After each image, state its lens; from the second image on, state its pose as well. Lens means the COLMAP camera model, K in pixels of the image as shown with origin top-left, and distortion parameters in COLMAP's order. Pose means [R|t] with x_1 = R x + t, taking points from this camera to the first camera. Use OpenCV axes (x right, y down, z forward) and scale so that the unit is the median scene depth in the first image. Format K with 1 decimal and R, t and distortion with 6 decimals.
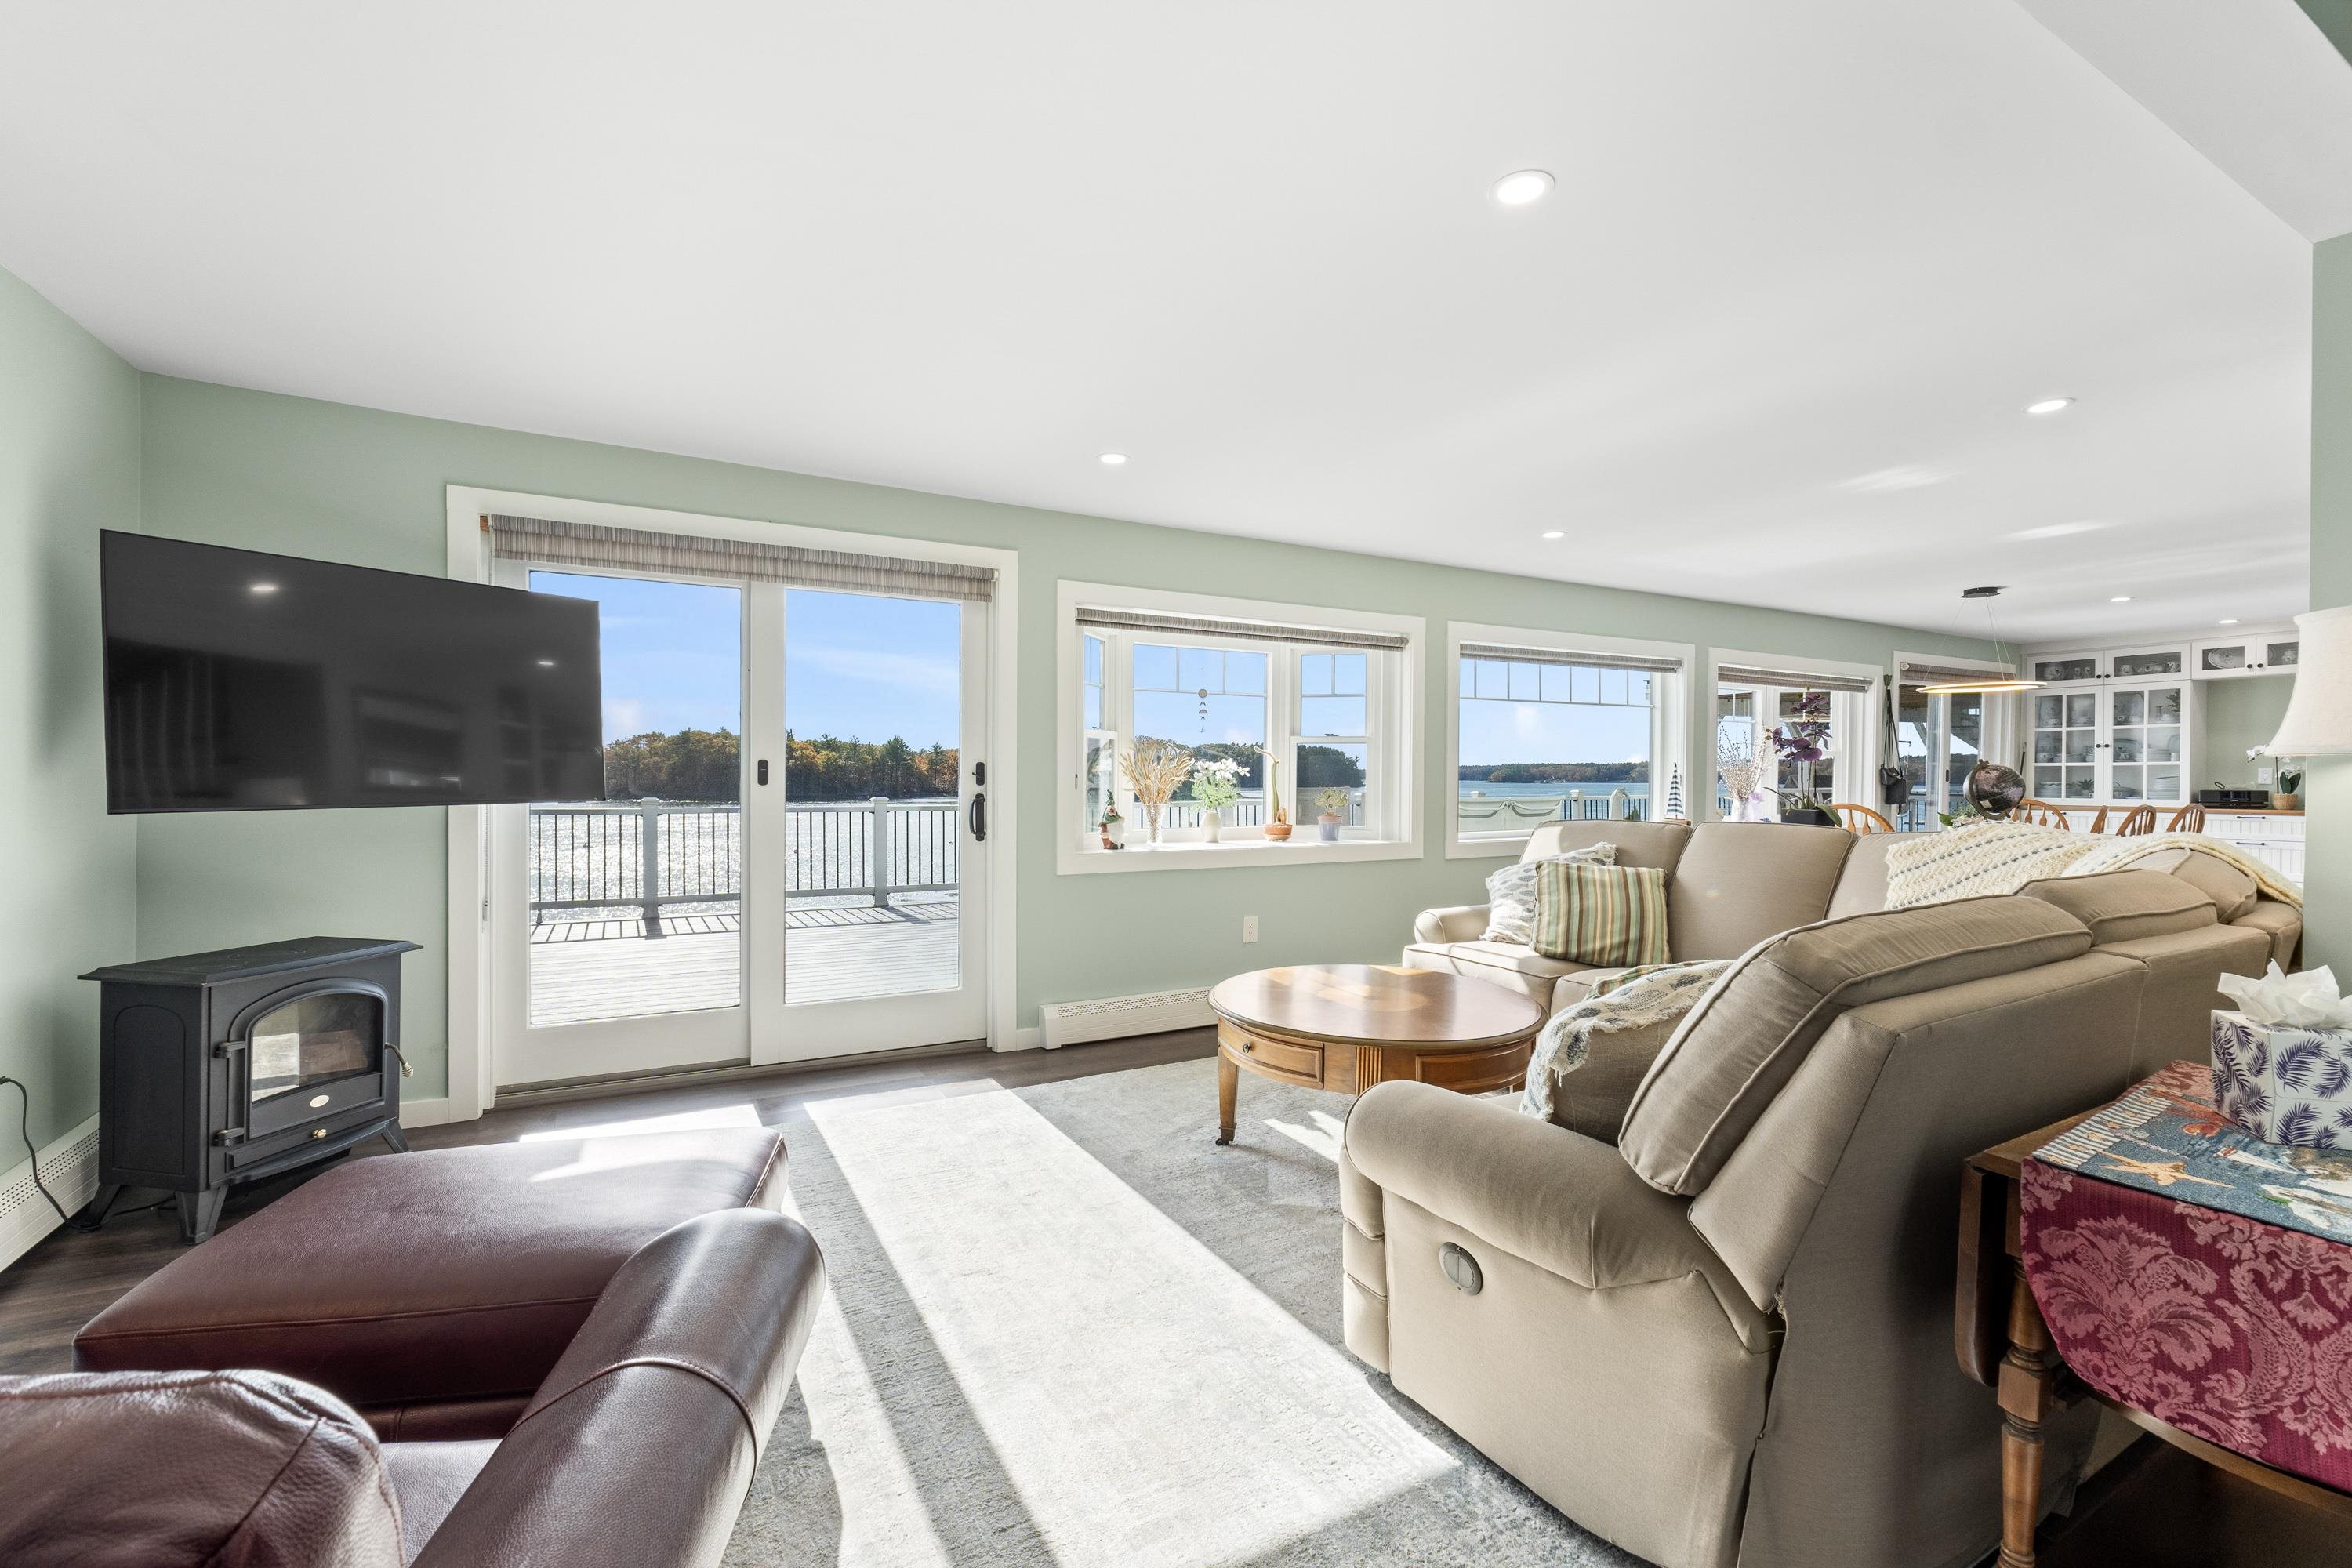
lens RADIAL K [[1014.1, 0, 1169.5], [0, 1014.1, 787.3], [0, 0, 1]] dist [-0.010474, 0.000373]
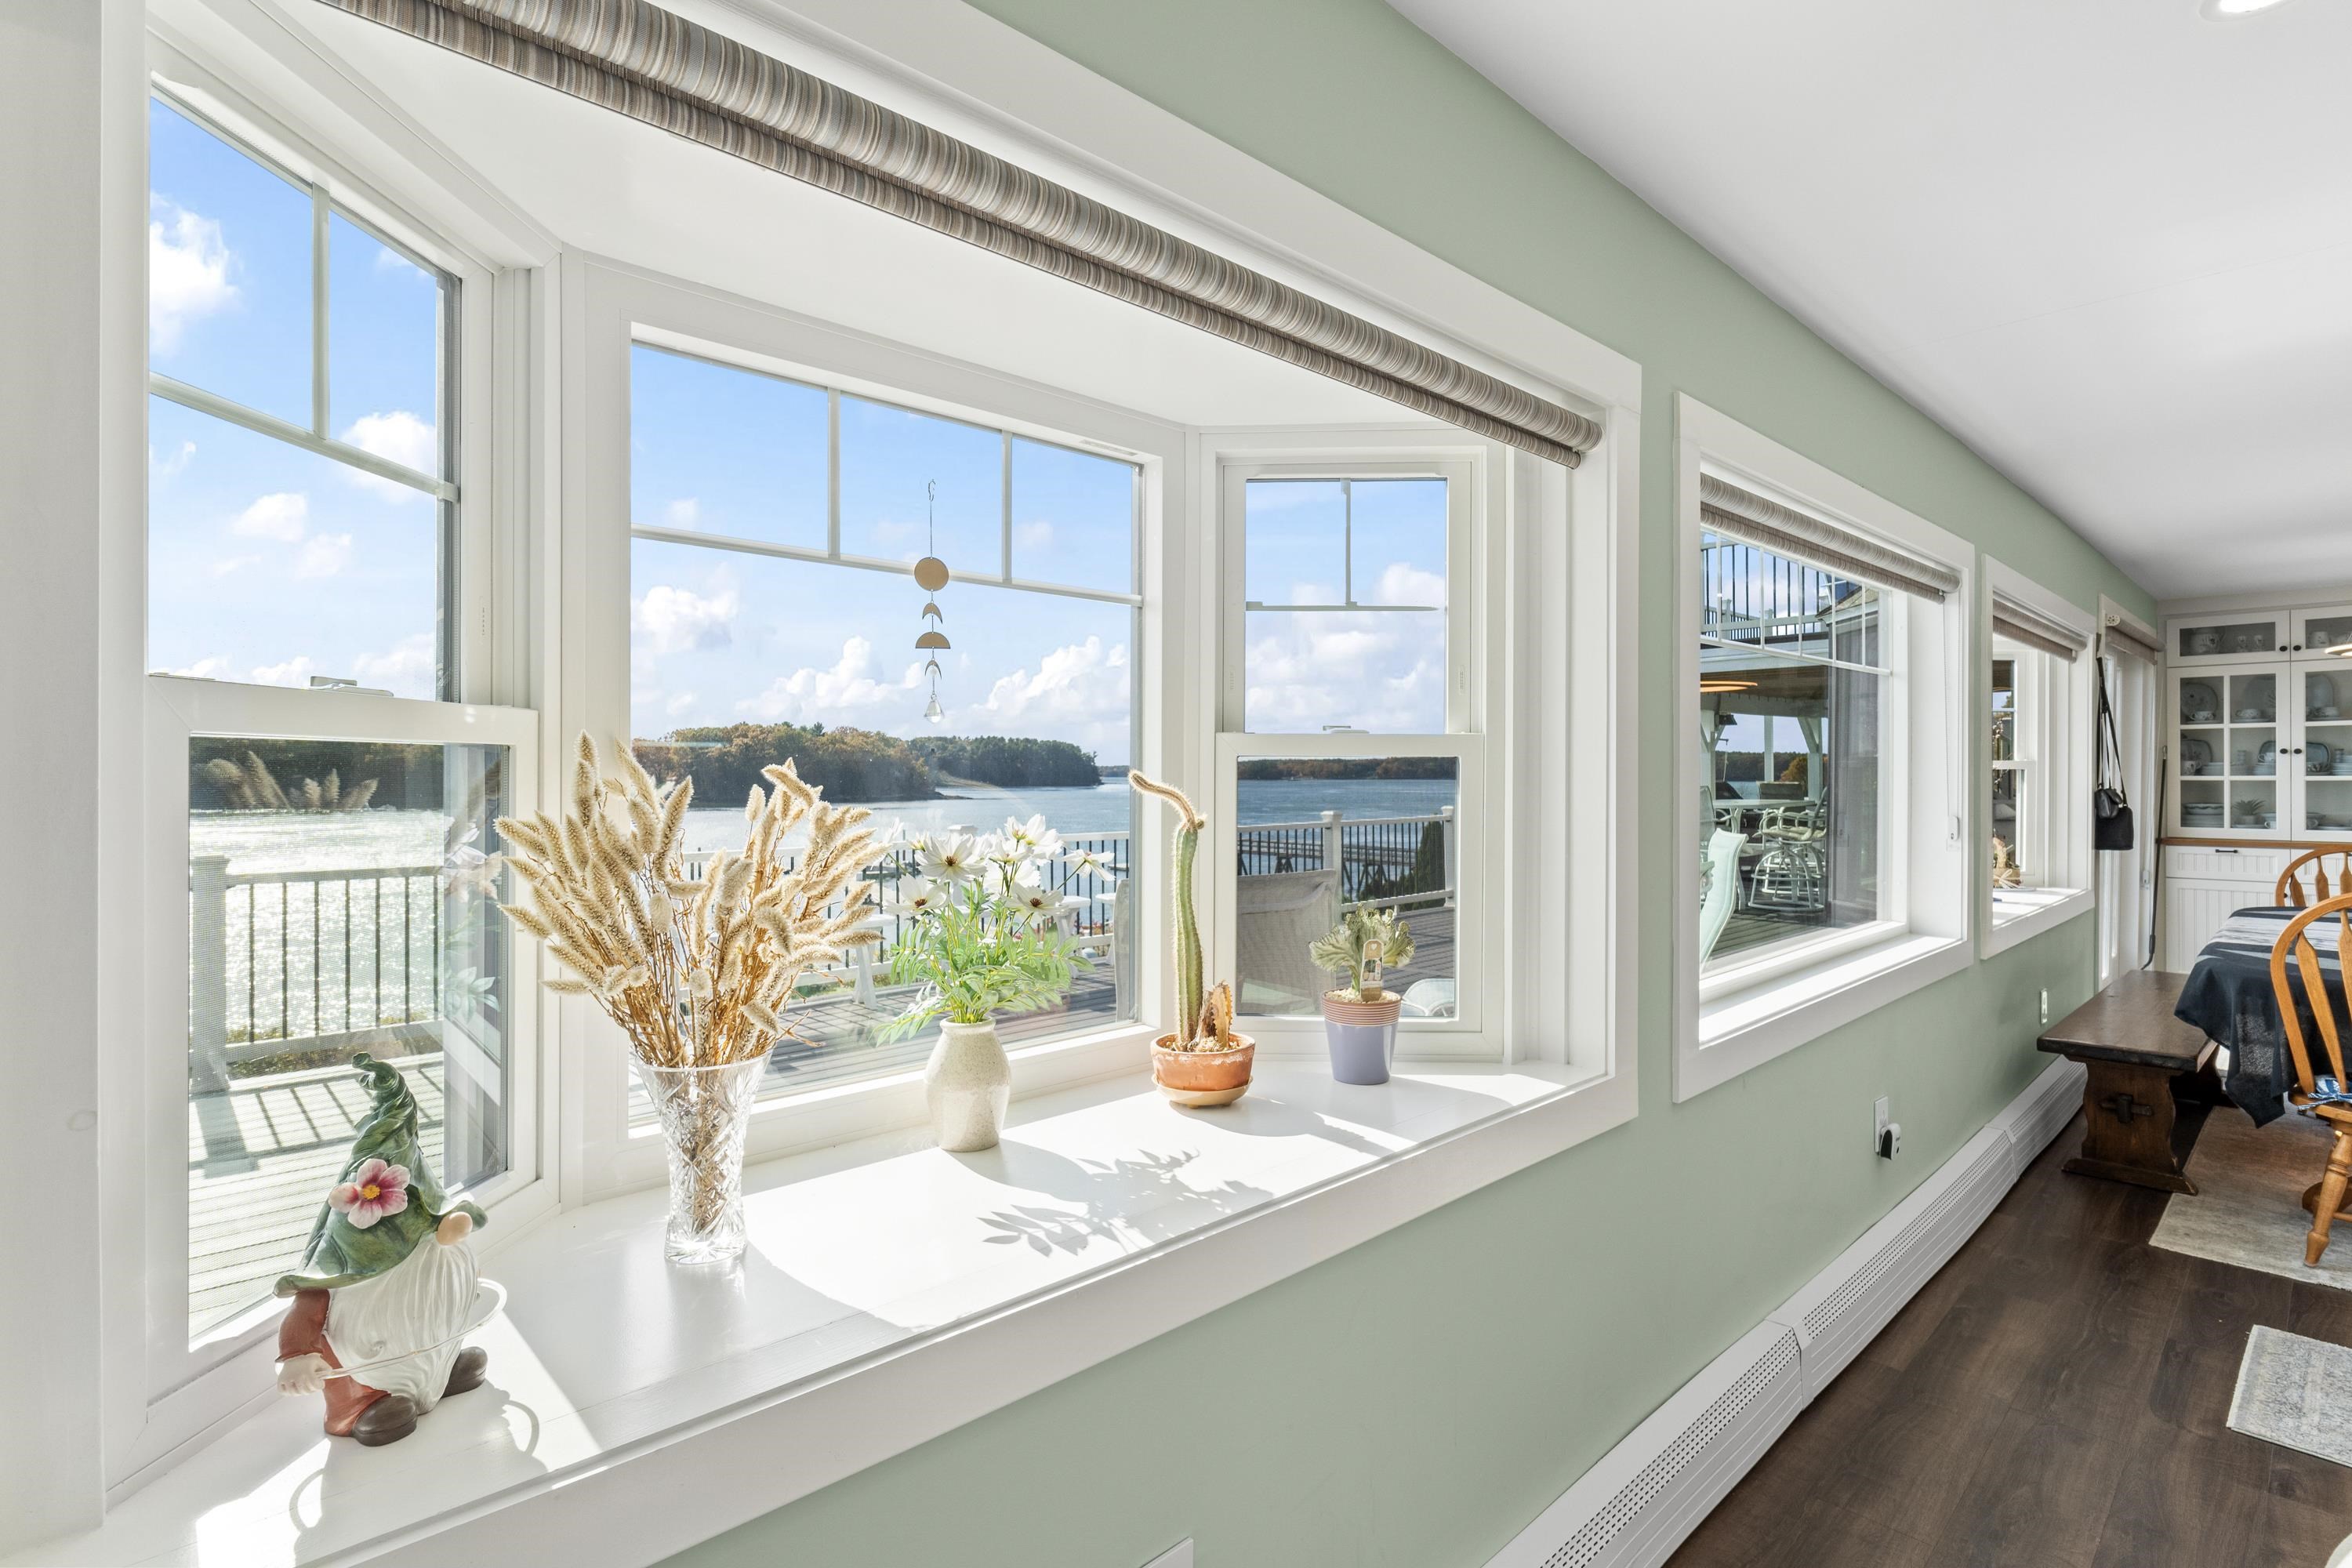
lens RADIAL K [[1157.5, 0, 1165.3], [0, 1157.5, 784.1], [0, 0, 1]] dist [-0.005721, -0.000691]
pose [[0.970774, -0.005530, 0.239933, 0.011809], [0.006276, 0.999978, -0.002342, -0.022187], [-0.239915, 0.003779, 0.970787, 0.432226]]
